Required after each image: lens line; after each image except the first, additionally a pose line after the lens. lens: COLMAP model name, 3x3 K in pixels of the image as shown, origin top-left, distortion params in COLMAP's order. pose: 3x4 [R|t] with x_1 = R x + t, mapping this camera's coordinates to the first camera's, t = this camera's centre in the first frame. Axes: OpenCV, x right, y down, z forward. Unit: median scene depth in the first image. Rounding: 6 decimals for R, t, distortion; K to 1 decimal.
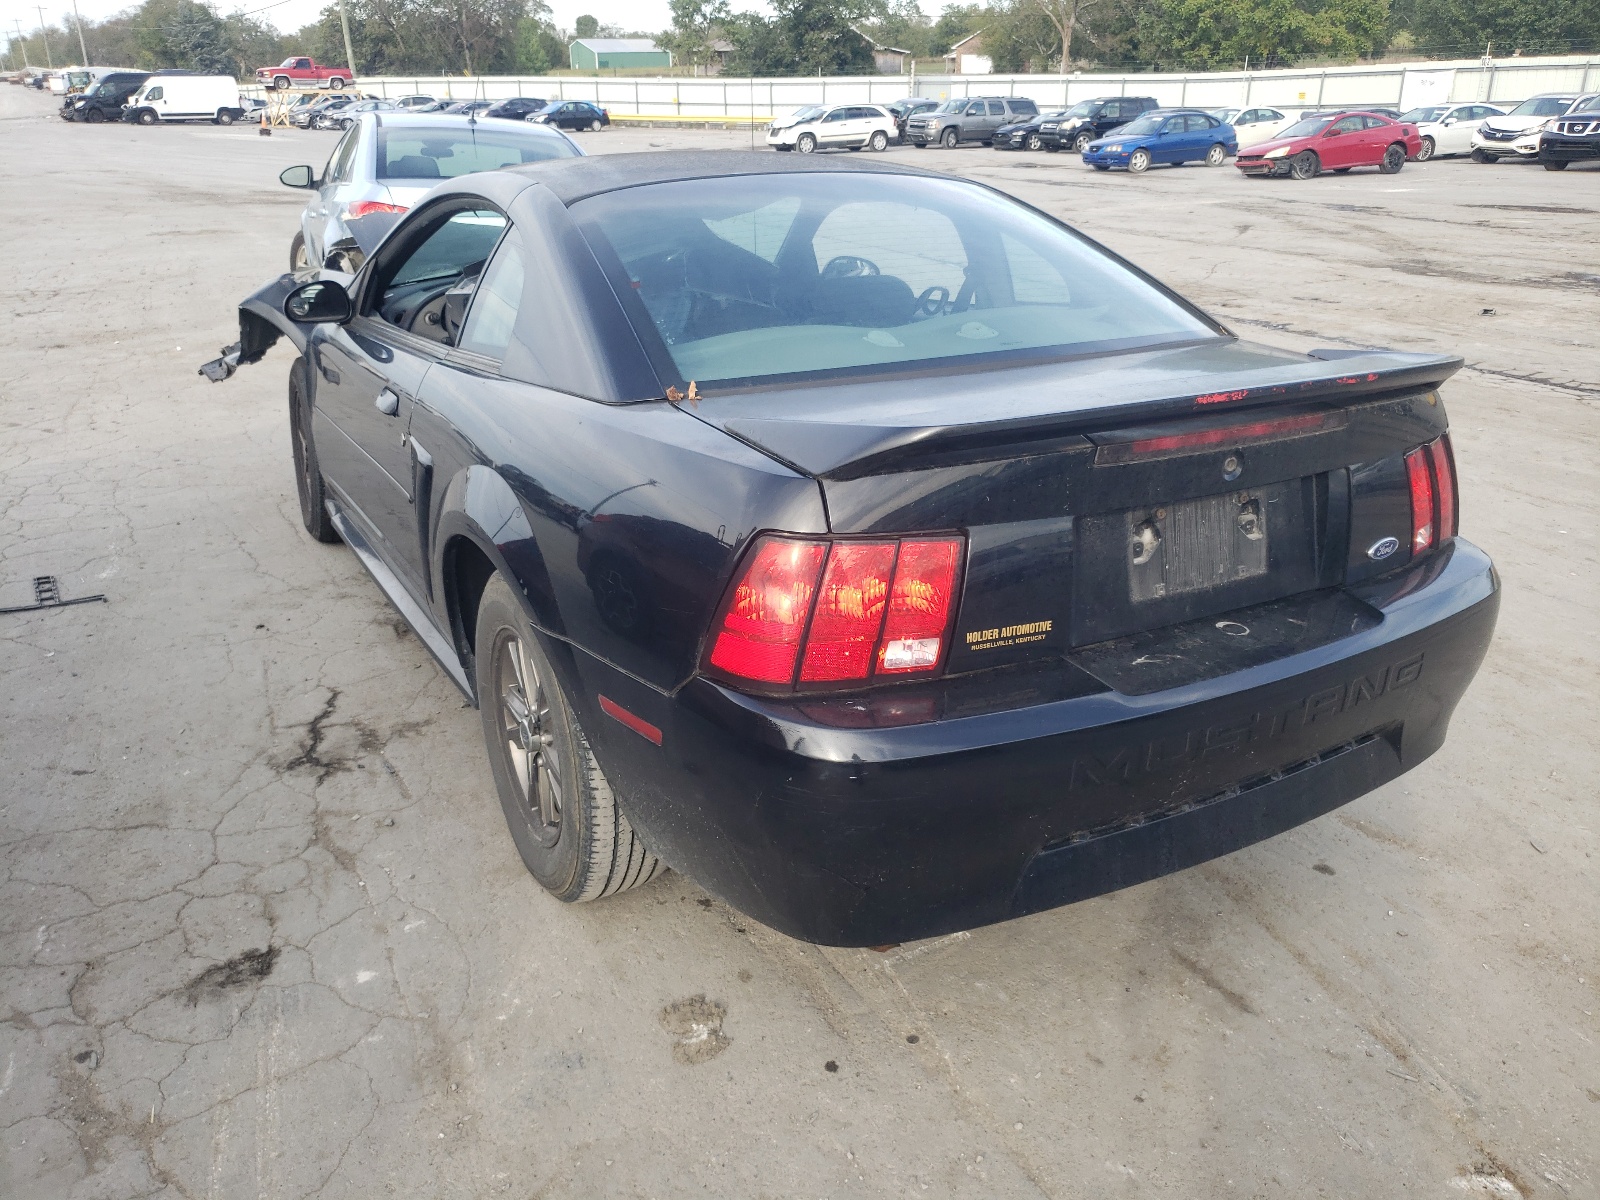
lens RADIAL K [[1205.6, 0, 768.6], [0, 1205.6, 601.2], [0, 0, 1]] dist [0.007884, 0.003581]
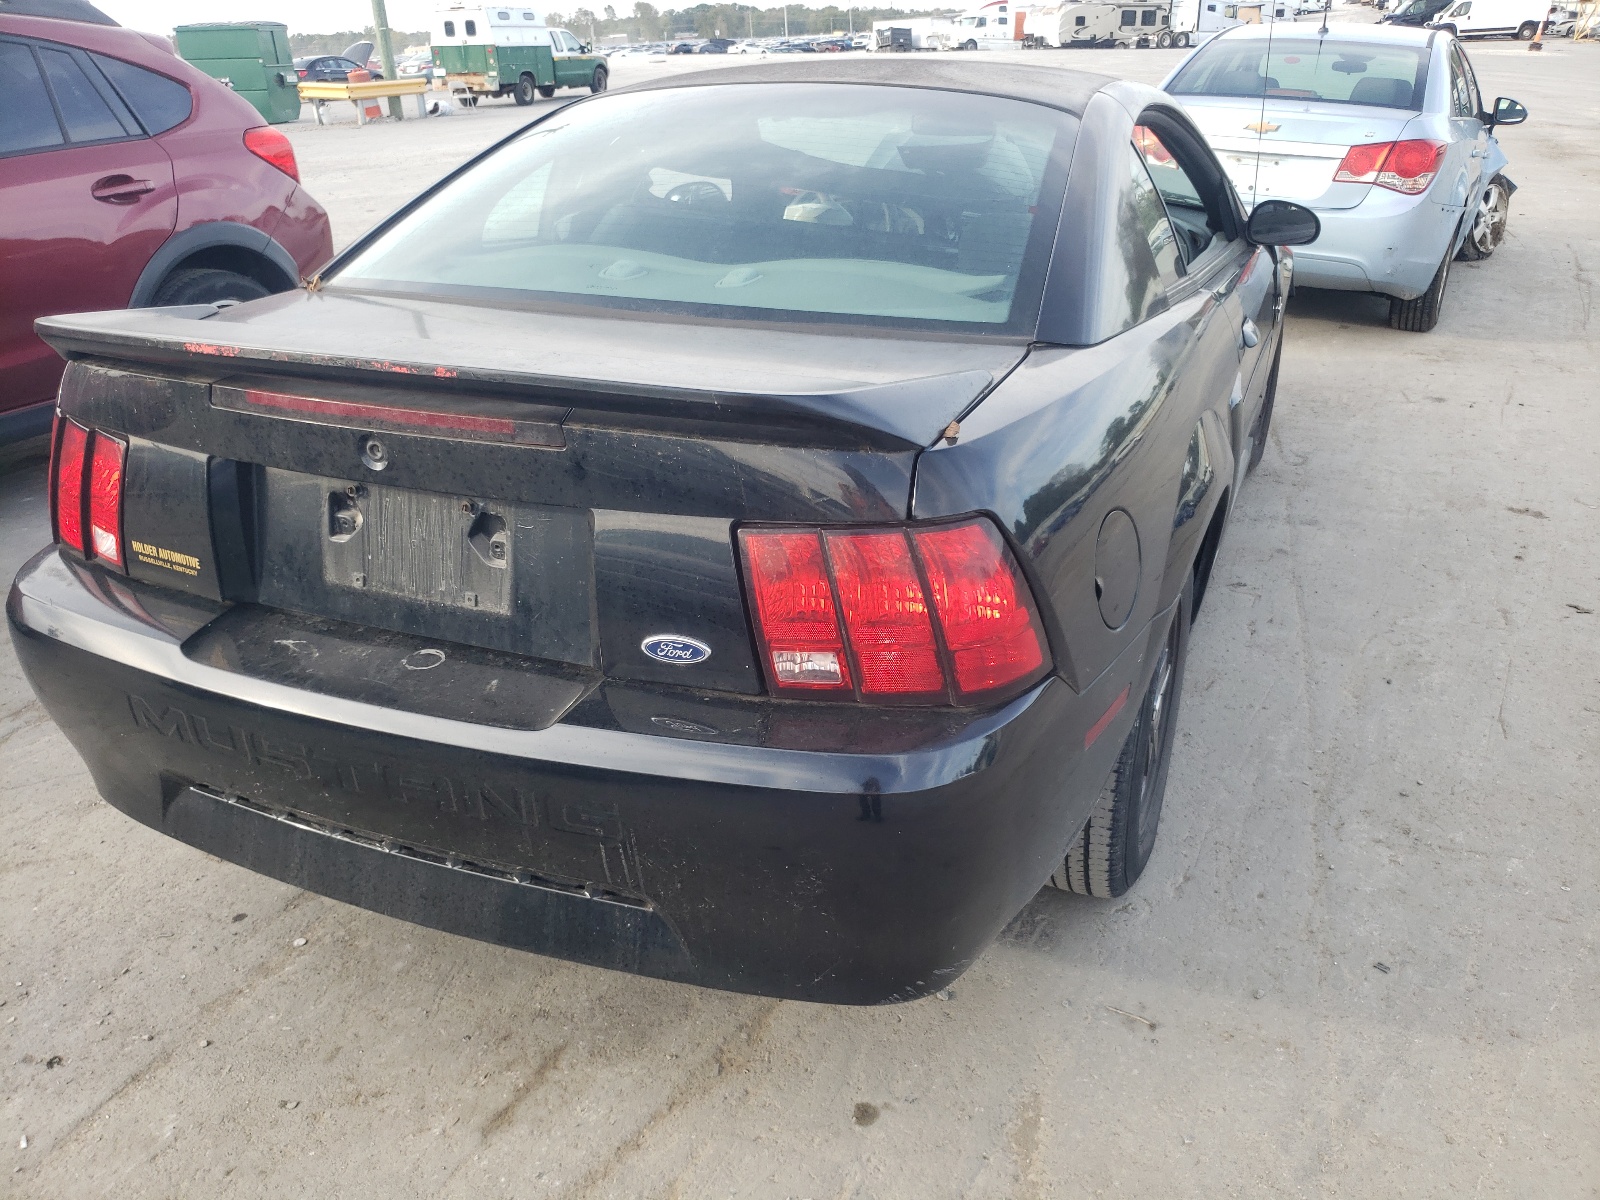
lens RADIAL K [[1183.6, 0, 800.1], [0, 1183.6, 578.7], [0, 0, 1]] dist [0.005573, 0.004665]
pose [[0.633454, 0.300345, -0.713112, 1.074092], [-0.264966, 0.950074, 0.164780, -0.221876], [0.727000, 0.084570, 0.681409, 0.629482]]
